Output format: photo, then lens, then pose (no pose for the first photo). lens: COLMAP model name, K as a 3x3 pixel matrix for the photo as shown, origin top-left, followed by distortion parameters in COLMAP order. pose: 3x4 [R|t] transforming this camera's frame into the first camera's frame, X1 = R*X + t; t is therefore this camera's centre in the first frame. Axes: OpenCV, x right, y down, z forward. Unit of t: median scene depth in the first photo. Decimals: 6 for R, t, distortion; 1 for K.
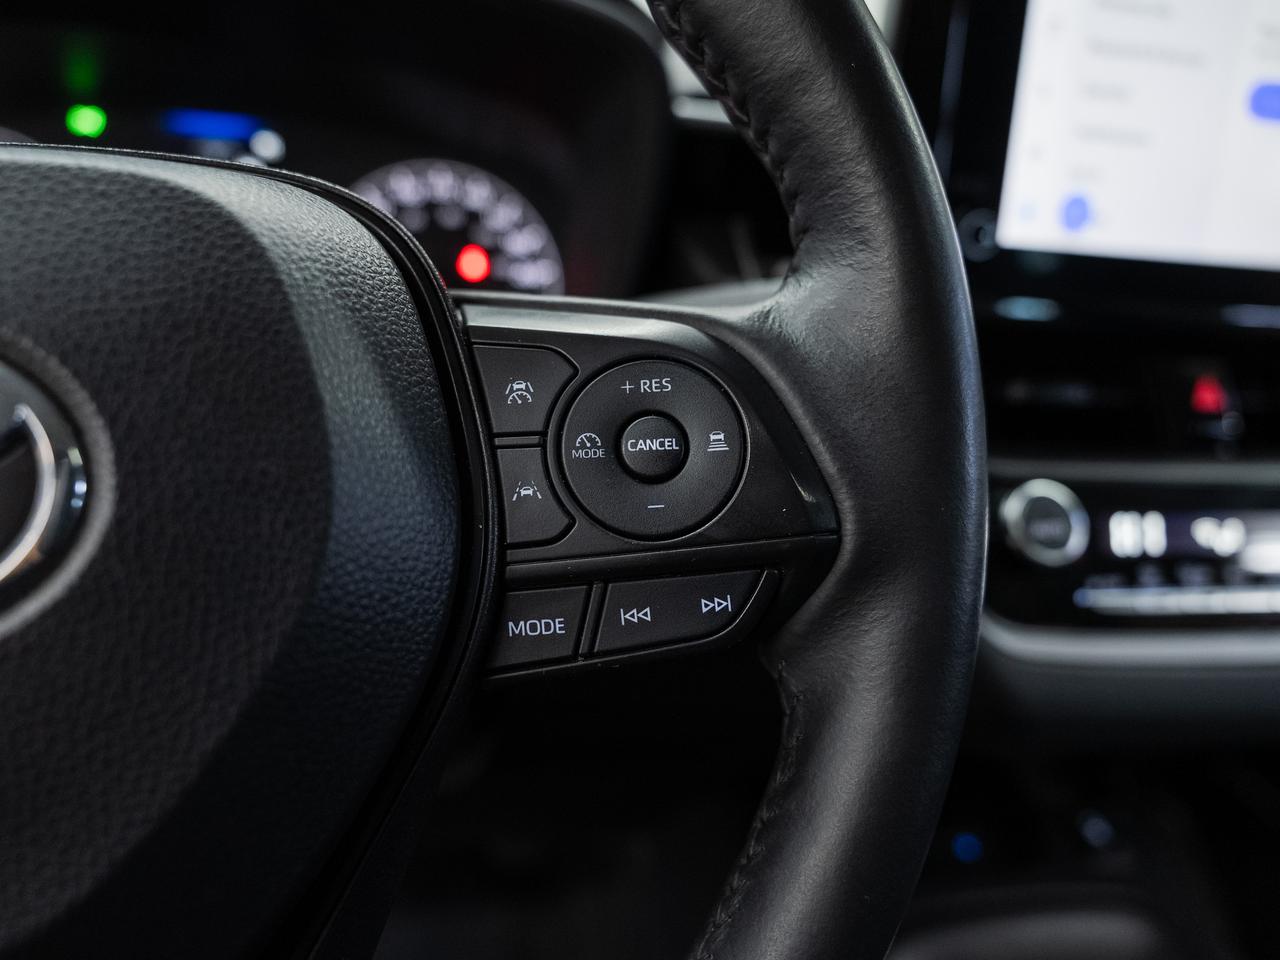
lens RADIAL K [[1020.3, 0, 640.0], [0, 1020.3, 480.0], [0, 0, 1]] dist [-0.000842, 0.000229]
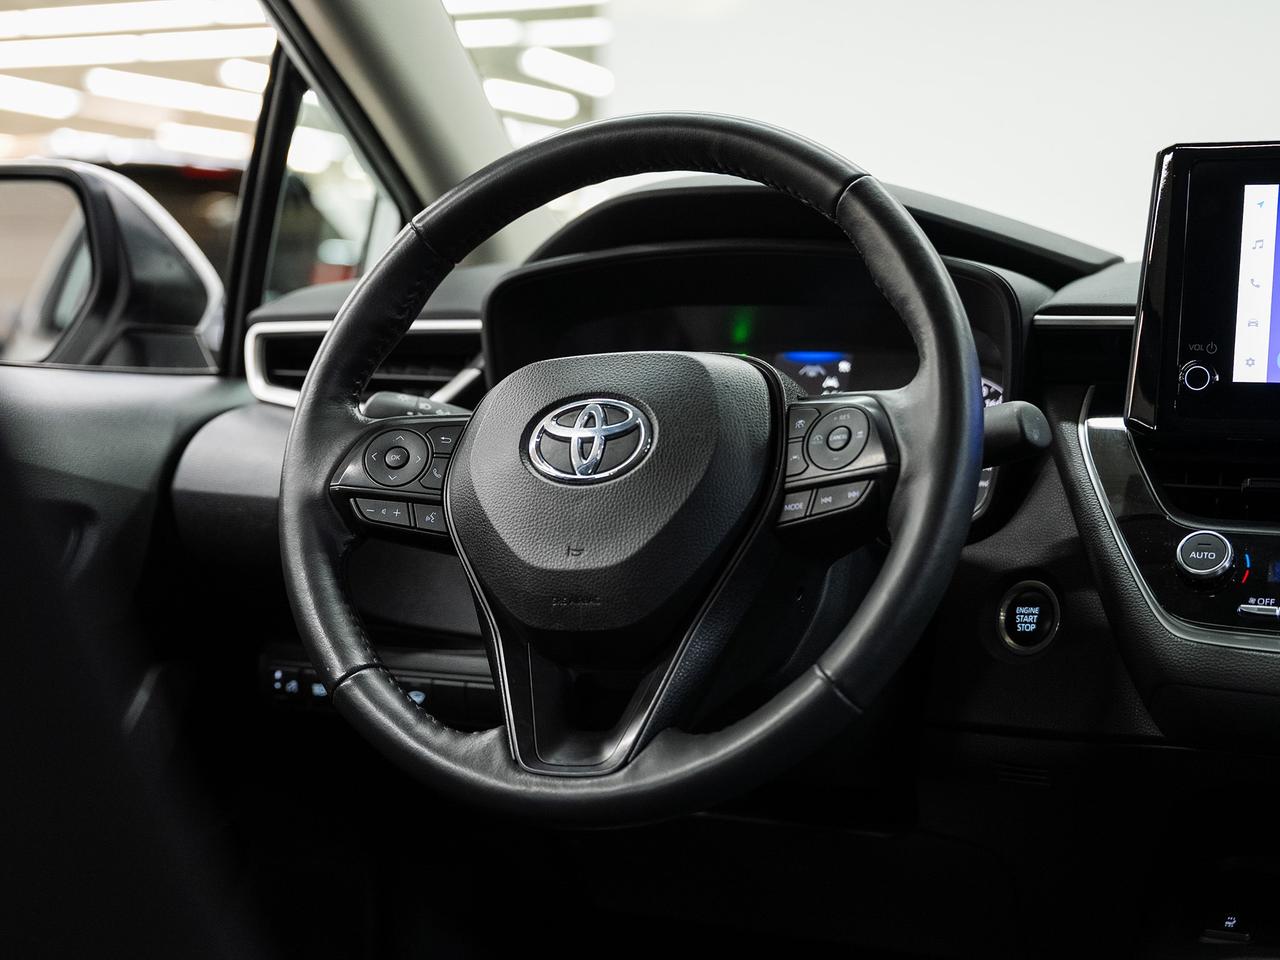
lens RADIAL K [[2185.8, 0, 640.0], [0, 2185.8, 480.0], [0, 0, 1]] dist [0.016449, 0.109702]
pose [[0.808410, -0.060763, -0.585475, 2.874604], [-0.132017, 0.950601, -0.280943, 1.711176], [0.573624, 0.304410, 0.760454, -3.523240]]
